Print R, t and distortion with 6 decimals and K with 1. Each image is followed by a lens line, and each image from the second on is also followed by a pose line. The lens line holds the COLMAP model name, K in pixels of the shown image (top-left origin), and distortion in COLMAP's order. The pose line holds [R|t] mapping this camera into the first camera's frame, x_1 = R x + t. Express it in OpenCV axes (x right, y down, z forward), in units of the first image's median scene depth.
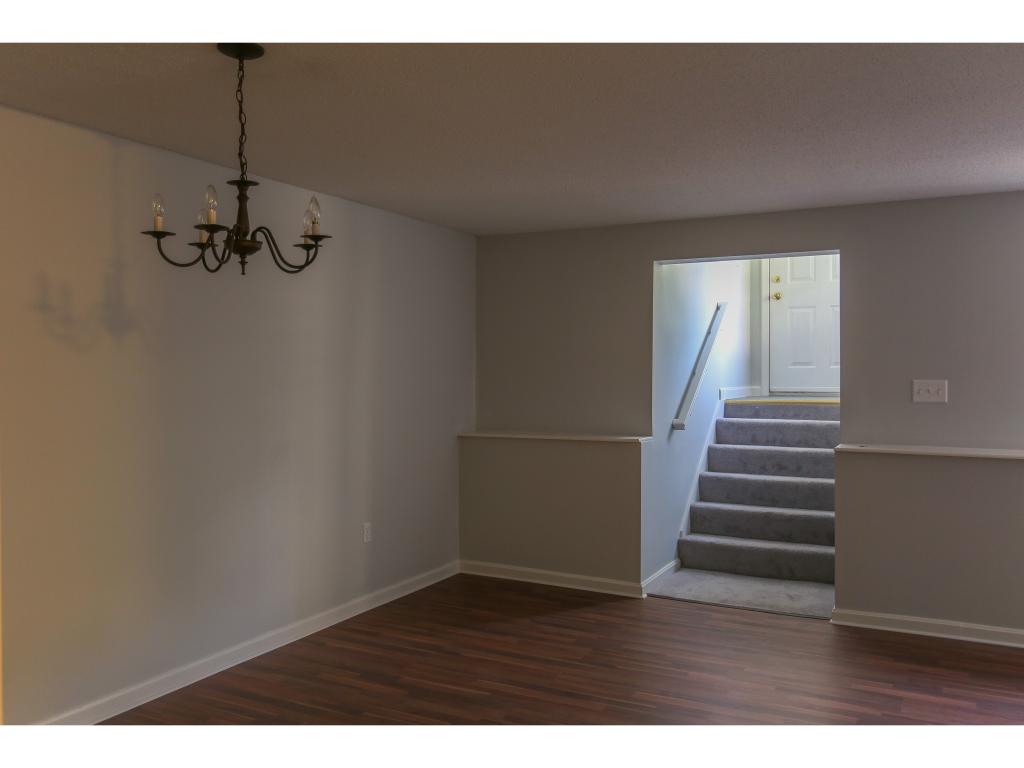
lens RADIAL K [[836.9, 0, 512.0], [0, 836.9, 384.0], [0, 0, 1]] dist [0.002944, 0.007180]
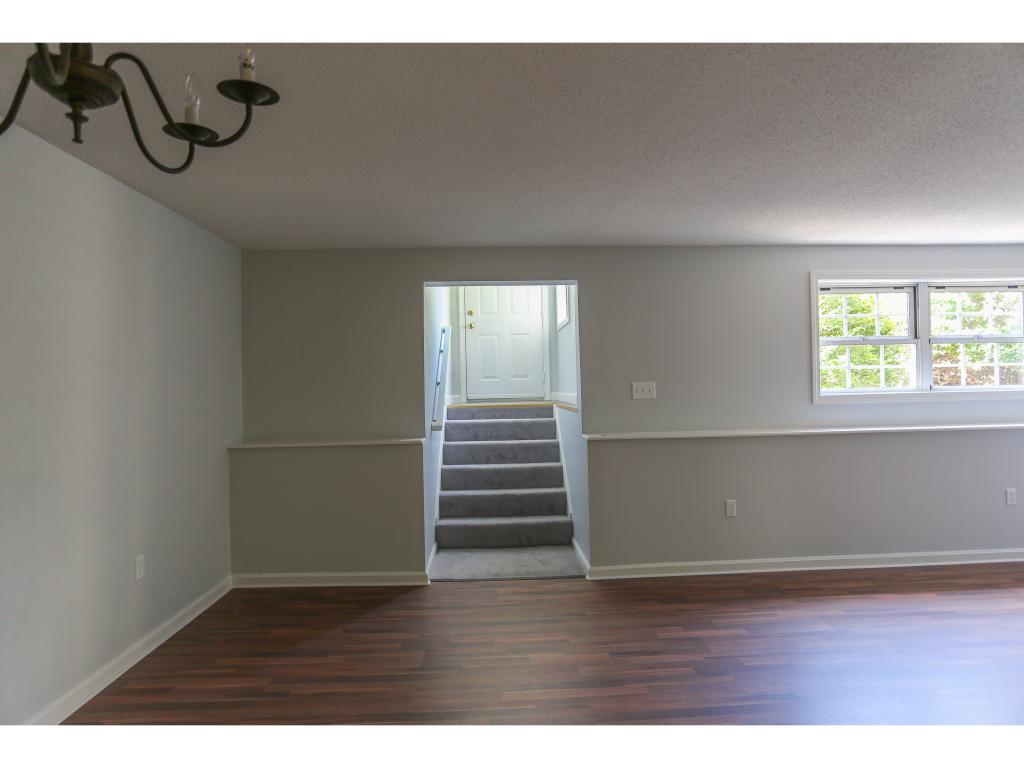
lens RADIAL K [[586.5, 0, 512.0], [0, 586.5, 384.0], [0, 0, 1]] dist [-0.054233, 0.035361]
pose [[0.868053, -0.013293, 0.496294, -0.124970], [0.028328, 0.999339, -0.022781, 0.012495], [-0.495663, 0.033835, 0.867855, 0.271962]]
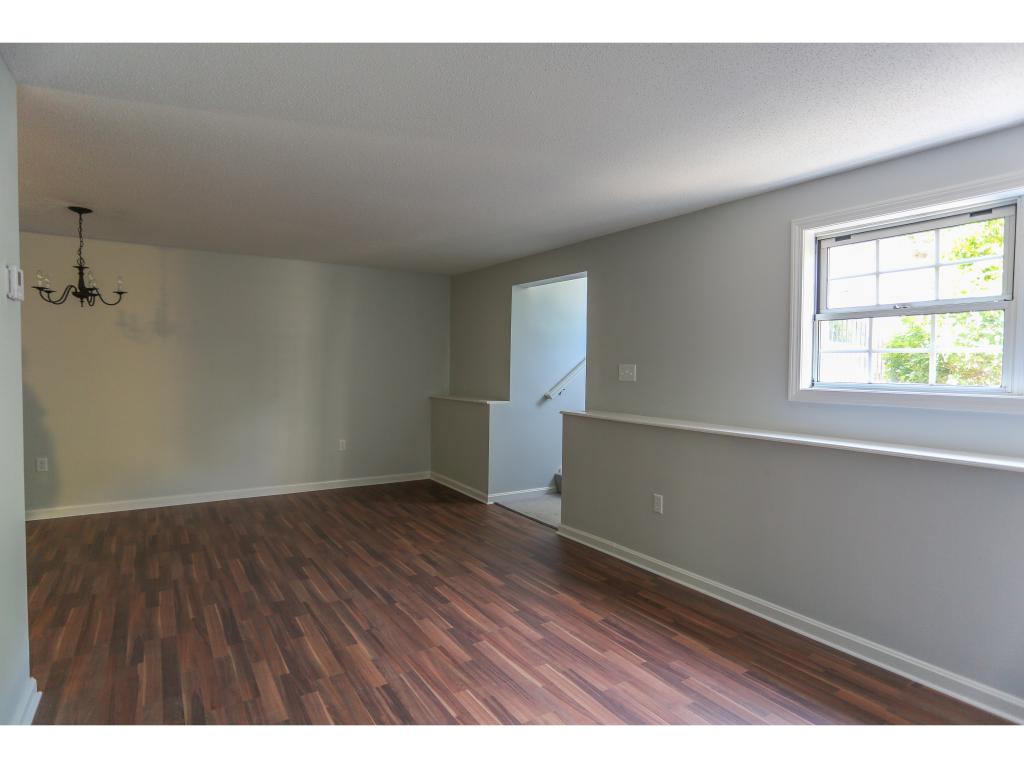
lens RADIAL K [[558.8, 0, 512.0], [0, 558.8, 384.0], [0, 0, 1]] dist [-0.023506, 0.001043]
pose [[0.872311, 0.028764, -0.488105, 0.696919], [-0.023801, 0.999583, 0.016370, 0.014551], [0.488373, -0.002662, 0.872631, 0.116759]]
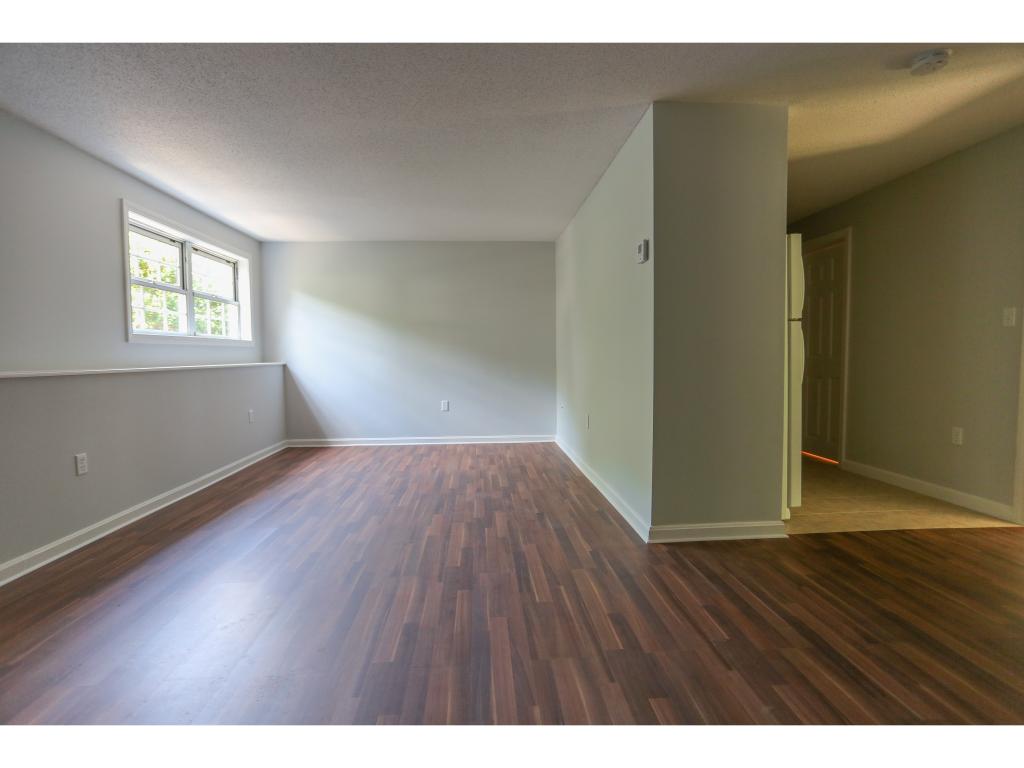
lens RADIAL K [[497.8, 0, 512.0], [0, 497.8, 384.0], [0, 0, 1]] dist [-0.028413, -0.000053]
pose [[-0.525553, -0.042012, 0.849723, -0.175867], [0.027187, 0.997441, 0.066130, 0.061755], [-0.850326, 0.057856, -0.523066, 0.689287]]
